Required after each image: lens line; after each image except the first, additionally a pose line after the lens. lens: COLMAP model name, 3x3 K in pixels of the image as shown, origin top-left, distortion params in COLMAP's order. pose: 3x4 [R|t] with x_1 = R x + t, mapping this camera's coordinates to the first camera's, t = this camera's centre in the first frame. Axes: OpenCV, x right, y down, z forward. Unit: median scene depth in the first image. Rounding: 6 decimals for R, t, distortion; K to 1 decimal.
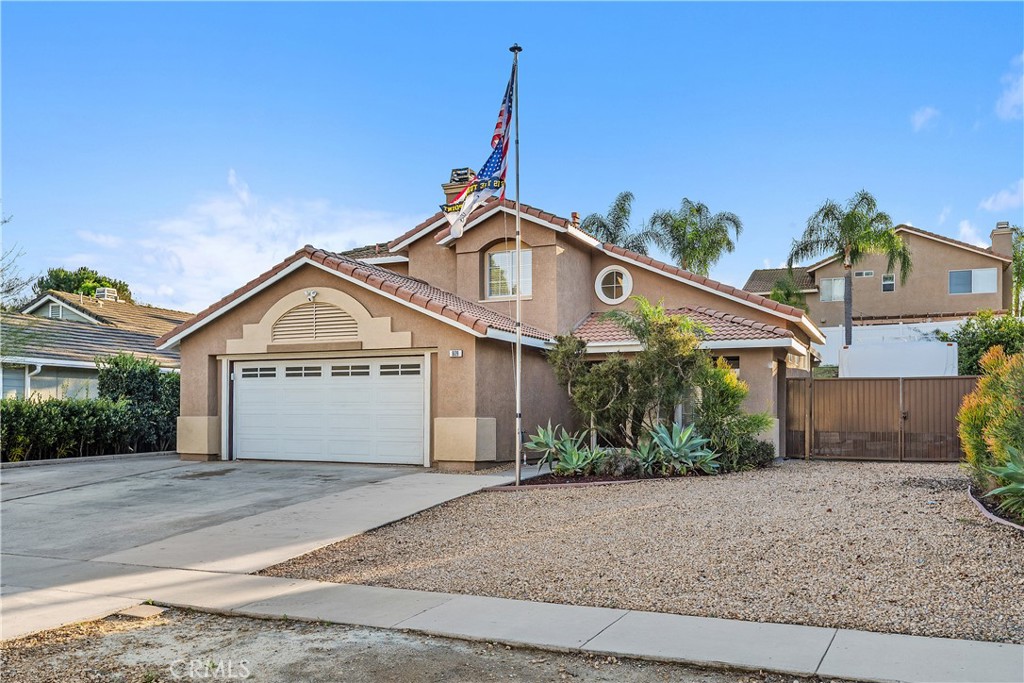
lens RADIAL K [[852.6, 0, 512.3], [0, 852.6, 400.4], [0, 0, 1]] dist [0.002811, 0.000399]
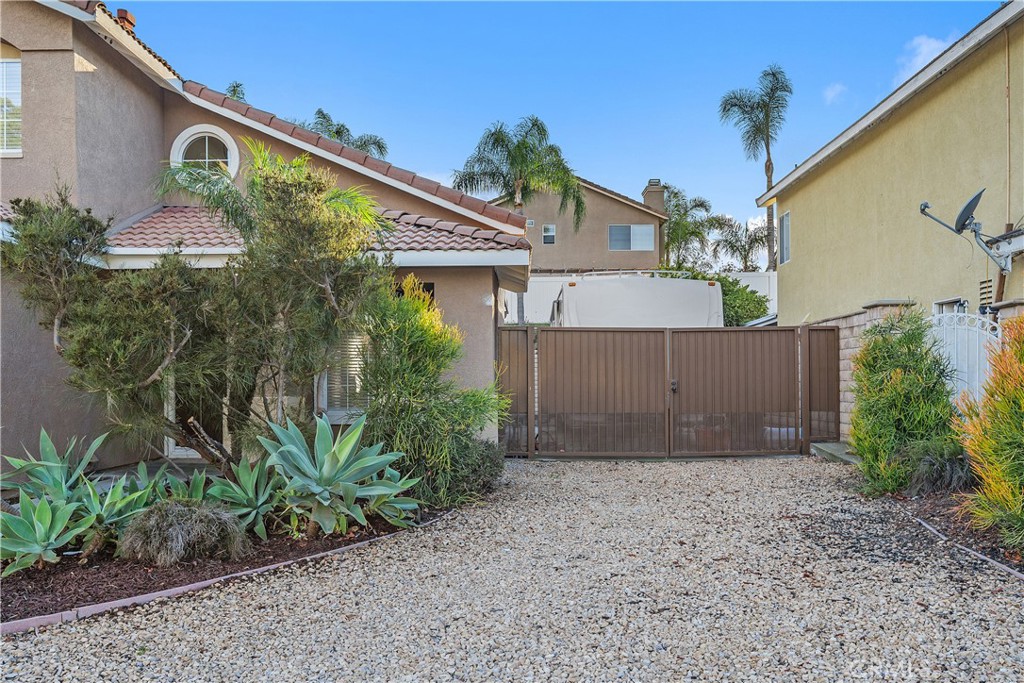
lens RADIAL K [[852.6, 0, 512.3], [0, 852.6, 400.4], [0, 0, 1]] dist [0.002811, 0.000399]
pose [[0.913260, -0.015258, 0.407092, 0.087493], [-0.002049, 0.999114, 0.042044, 0.000741], [-0.407372, -0.039231, 0.912419, 0.476151]]
